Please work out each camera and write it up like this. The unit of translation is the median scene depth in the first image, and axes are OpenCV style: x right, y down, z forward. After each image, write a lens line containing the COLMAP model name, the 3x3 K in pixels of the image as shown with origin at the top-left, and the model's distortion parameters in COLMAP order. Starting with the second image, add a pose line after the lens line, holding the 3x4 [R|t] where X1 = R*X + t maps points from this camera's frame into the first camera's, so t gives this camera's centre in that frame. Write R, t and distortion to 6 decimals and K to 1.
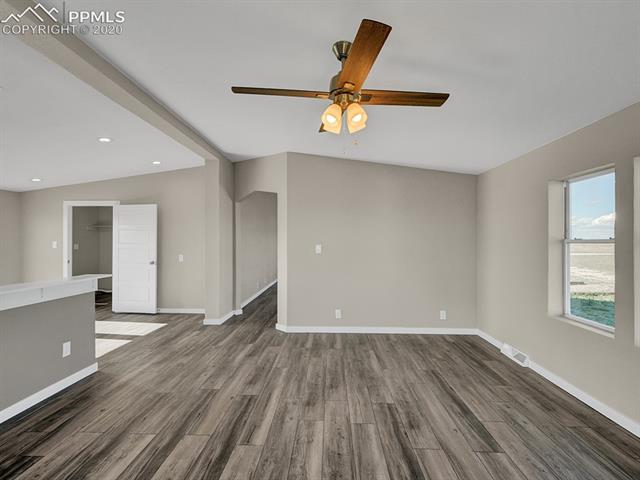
lens RADIAL K [[328.0, 0, 320.0], [0, 328.0, 240.0], [0, 0, 1]] dist [0.004854, 0.000821]
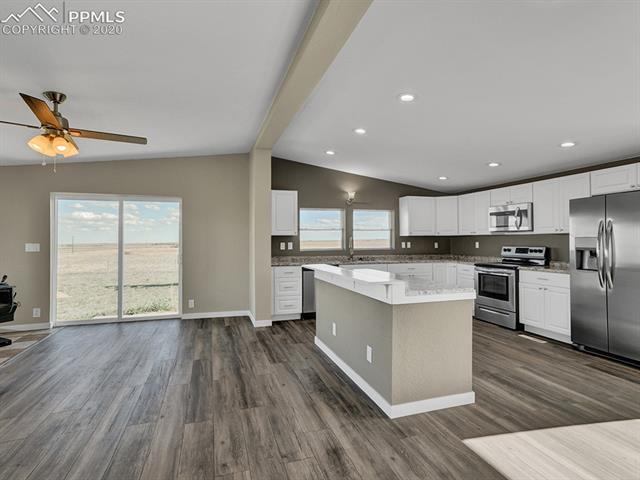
lens RADIAL K [[328.0, 0, 320.0], [0, 328.0, 240.0], [0, 0, 1]] dist [0.004854, 0.000821]
pose [[-0.934871, -0.002440, -0.354979, -0.353411], [0.000124, 0.999974, -0.007202, 0.024375], [0.354988, -0.006777, -0.934846, 1.987770]]
